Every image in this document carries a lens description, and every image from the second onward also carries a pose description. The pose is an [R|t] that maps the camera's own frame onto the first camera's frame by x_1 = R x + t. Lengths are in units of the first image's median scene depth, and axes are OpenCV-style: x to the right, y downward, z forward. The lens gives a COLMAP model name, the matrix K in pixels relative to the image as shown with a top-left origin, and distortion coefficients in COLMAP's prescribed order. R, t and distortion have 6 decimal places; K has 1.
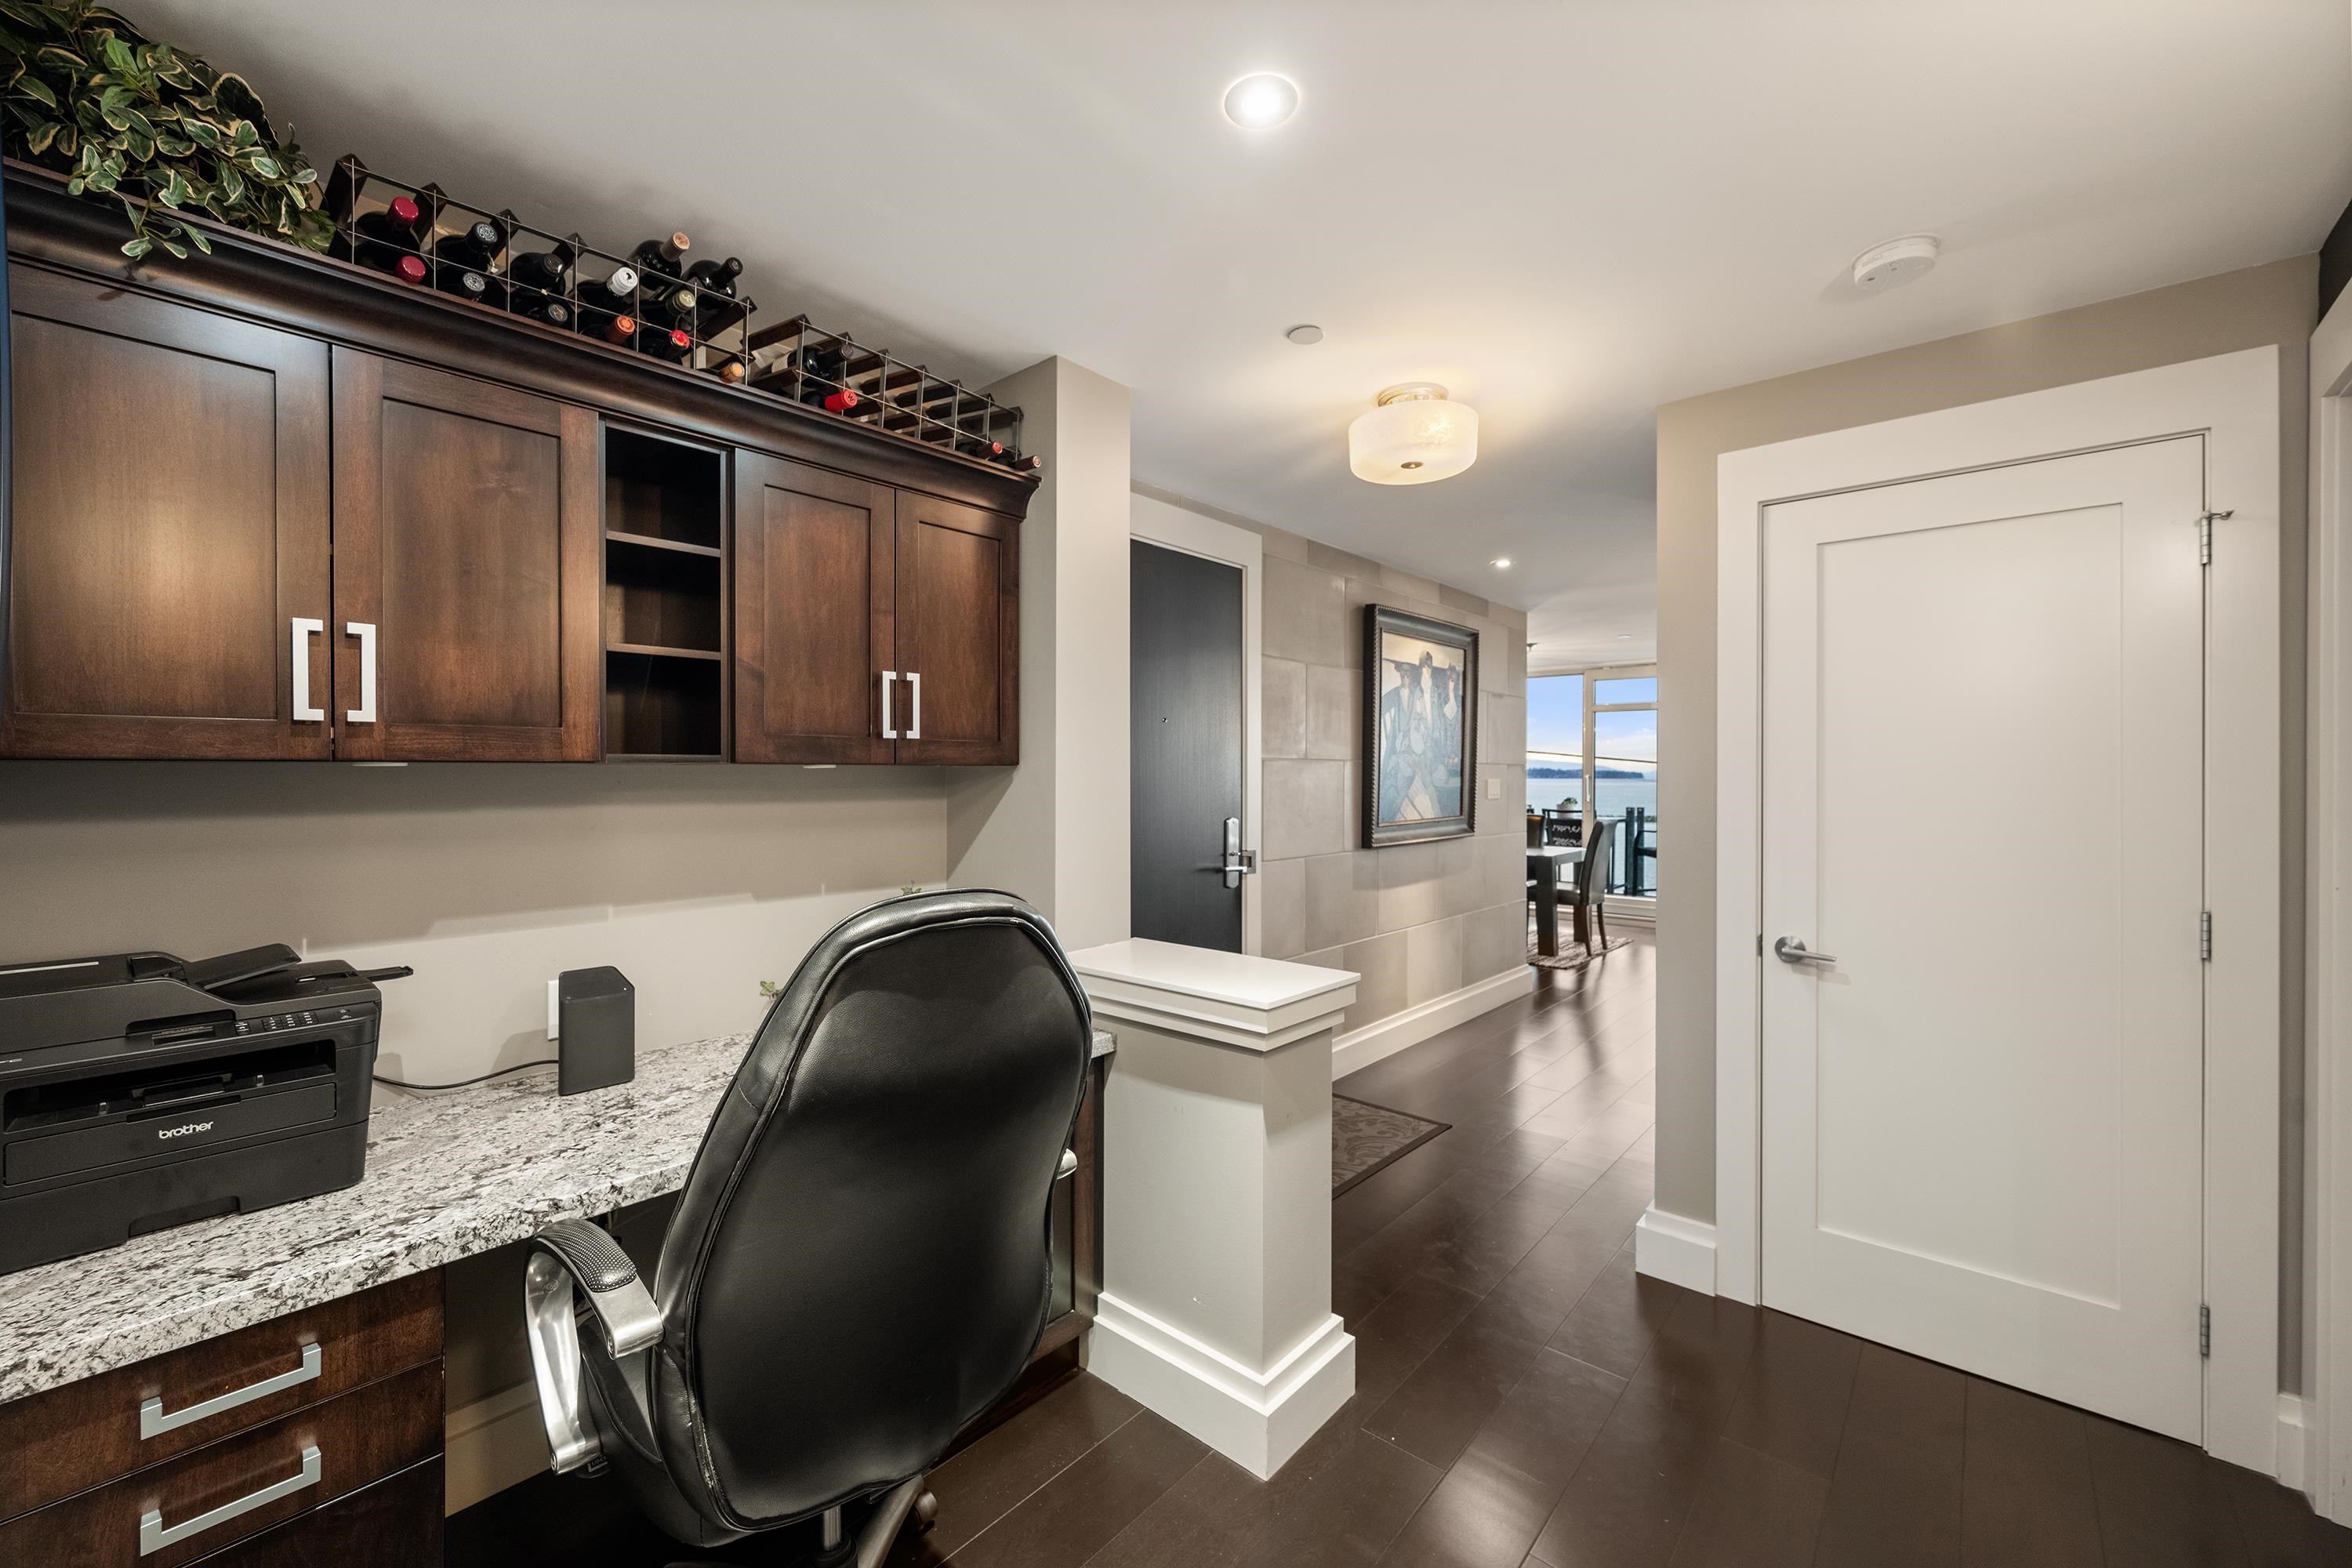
lens RADIAL K [[941.6, 0, 1171.7], [0, 941.6, 763.2], [0, 0, 1]] dist [0.000465, 0.000047]
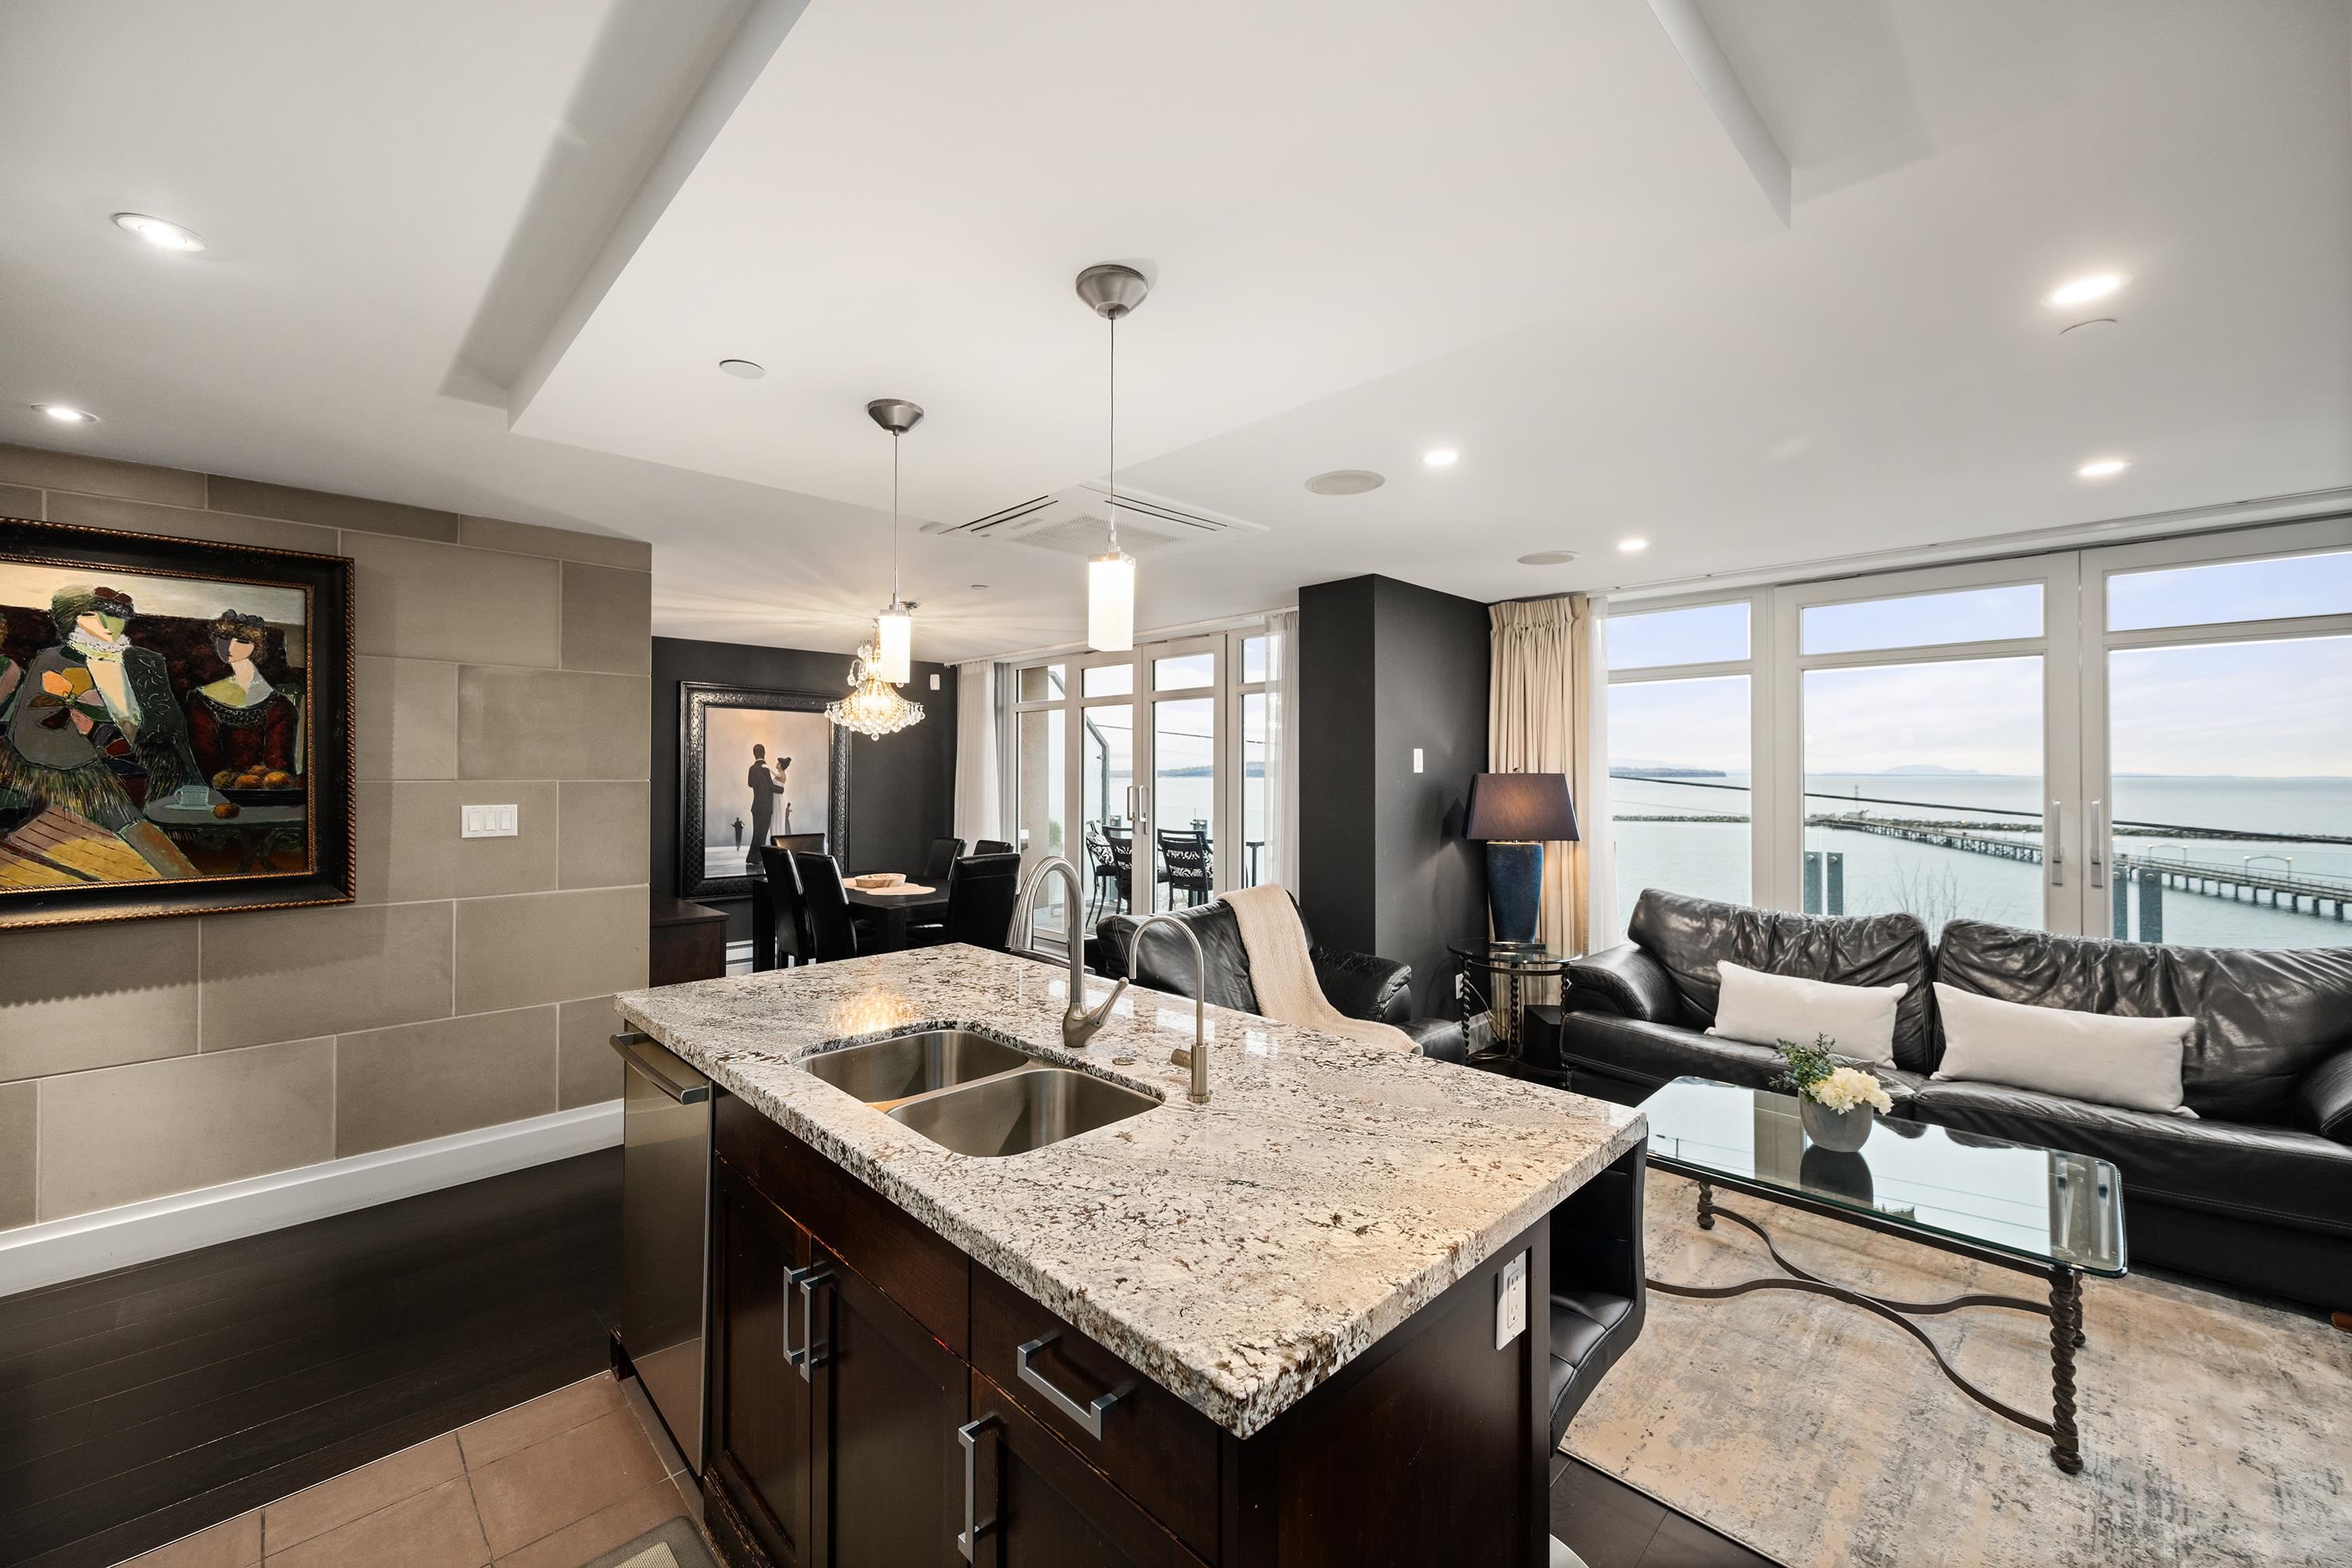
lens RADIAL K [[925.8, 0, 1174.4], [0, 925.8, 766.4], [0, 0, 1]] dist [-0.000900, 0.000058]
pose [[0.997164, -0.010406, -0.074532, 2.217139], [0.010350, 0.999946, -0.001146, -0.007042], [0.074540, 0.000371, 0.997218, 1.135635]]
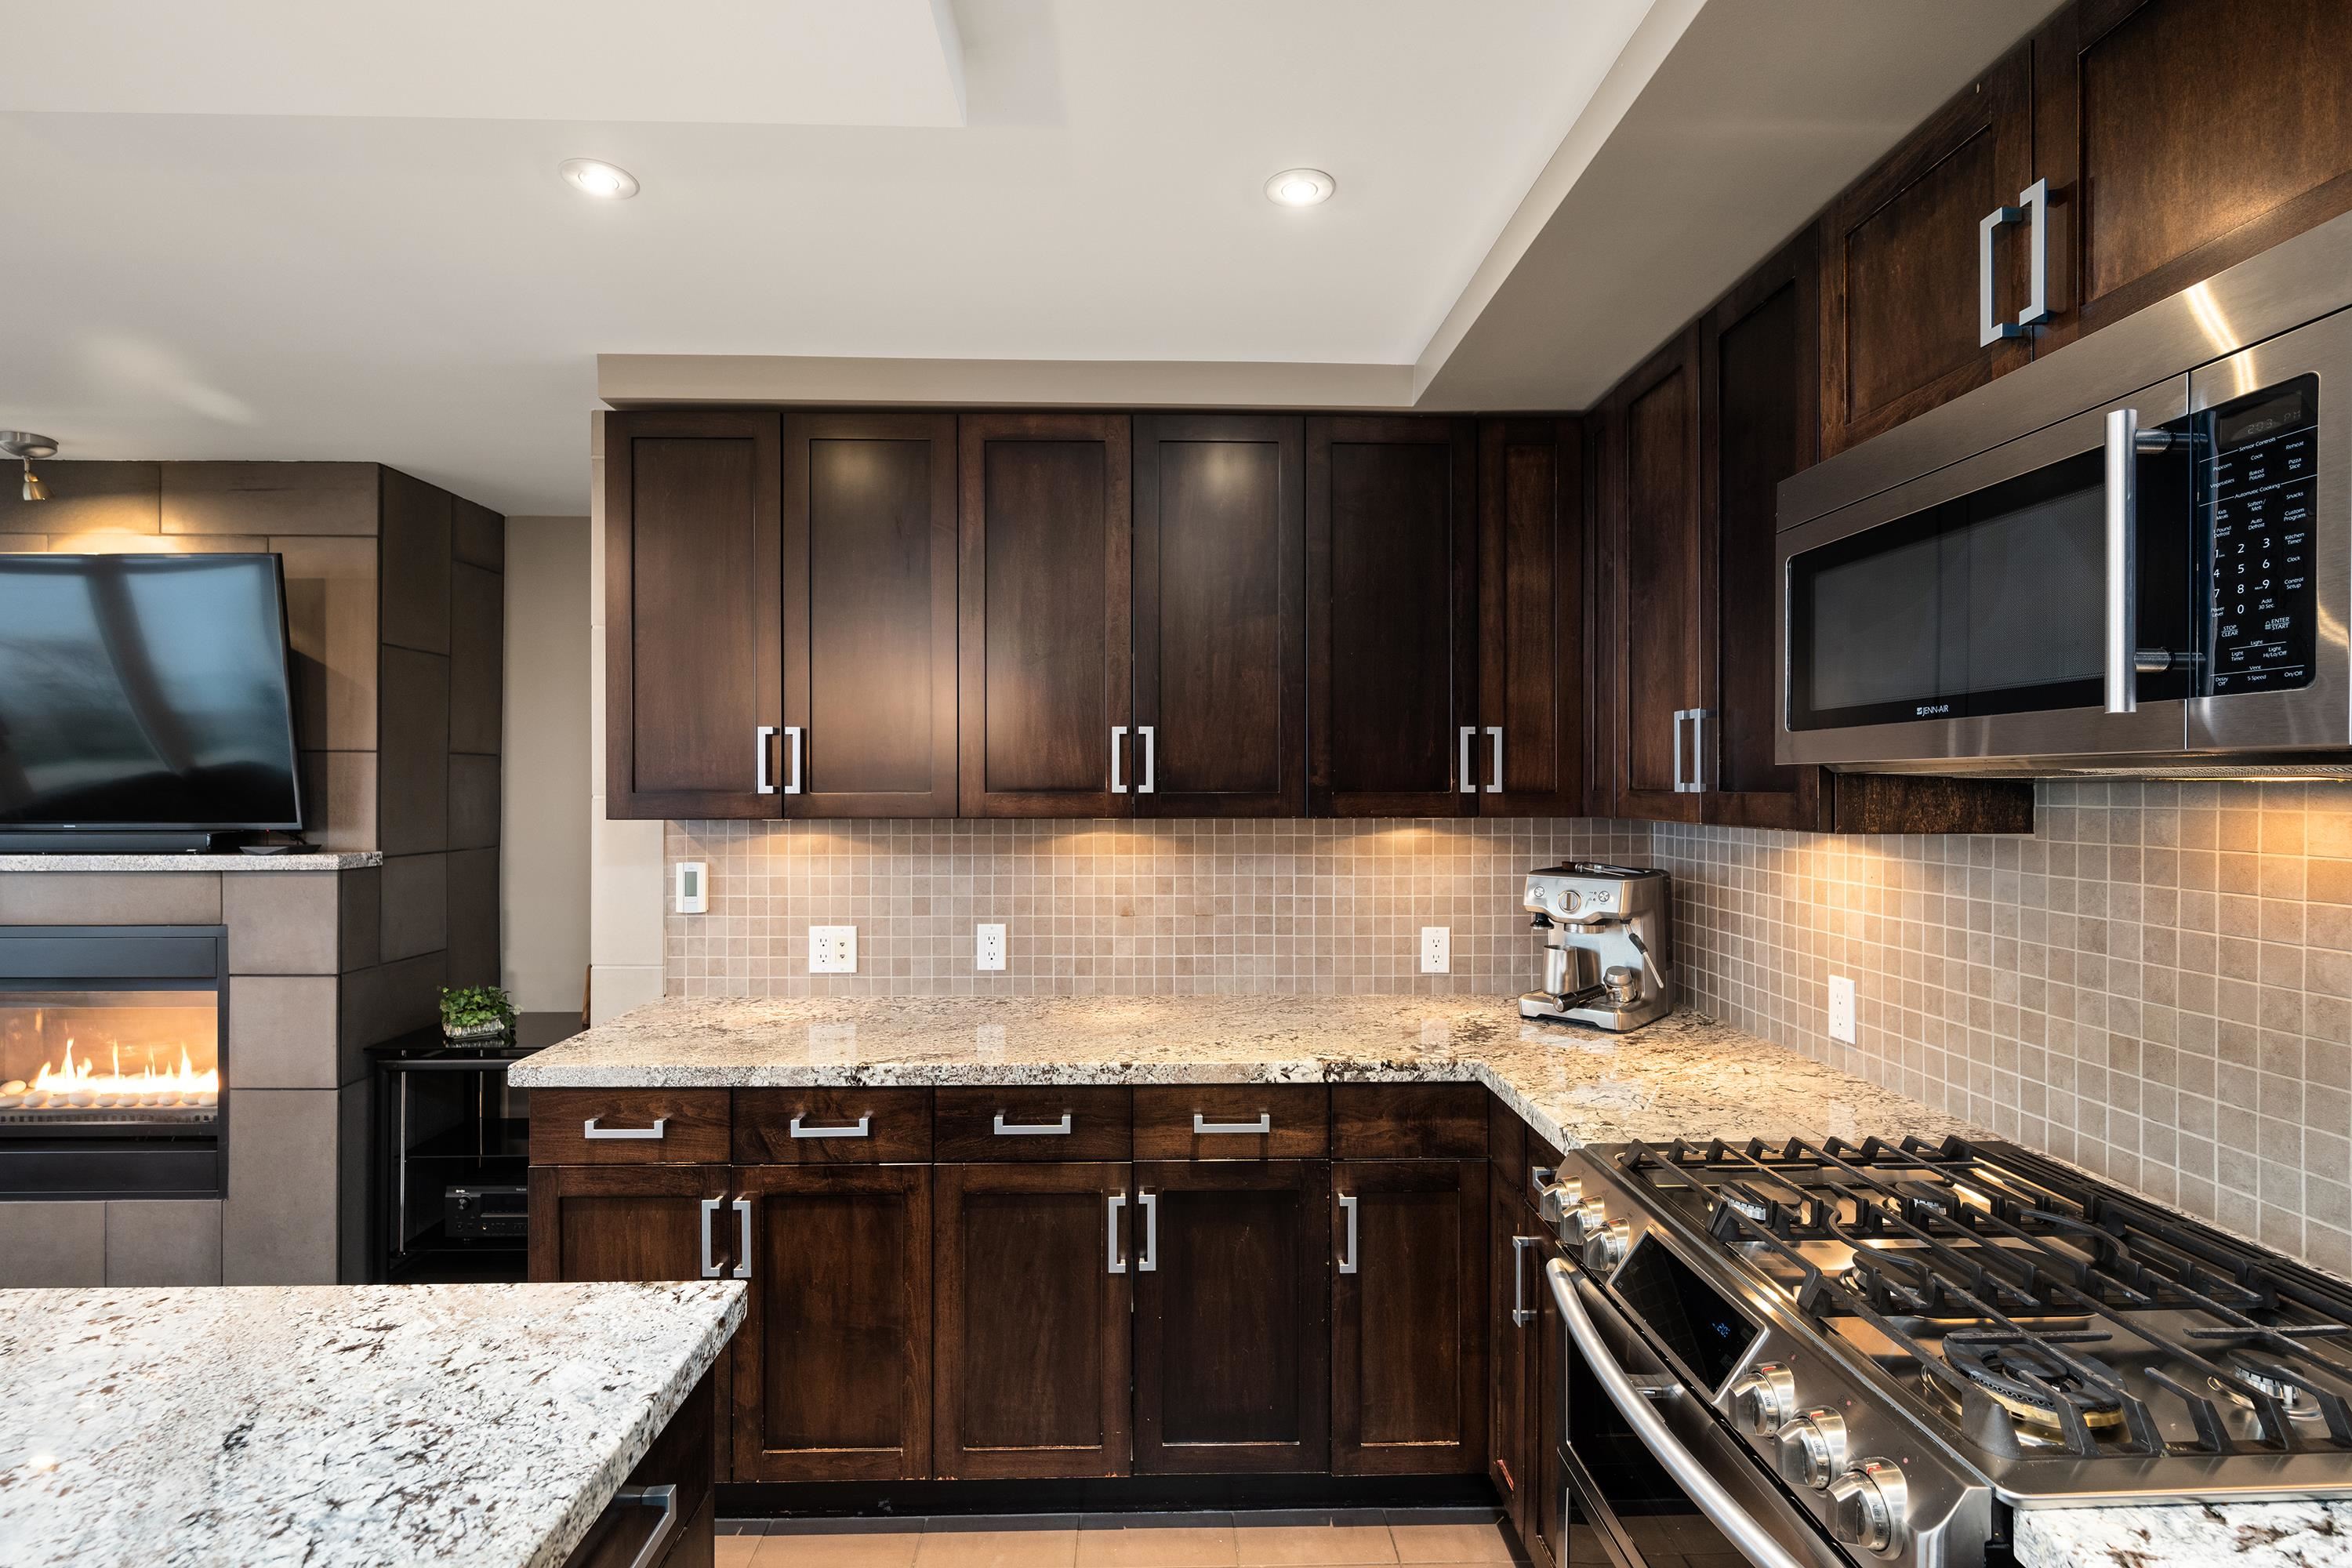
lens RADIAL K [[1095.6, 0, 1172.4], [0, 1095.6, 786.3], [0, 0, 1]] dist [-0.001058, -0.000313]
pose [[-0.682878, -0.012455, 0.730426, 1.649847], [-0.014197, 0.999892, 0.003777, -0.007018], [-0.730395, -0.007791, -0.682981, 1.751021]]
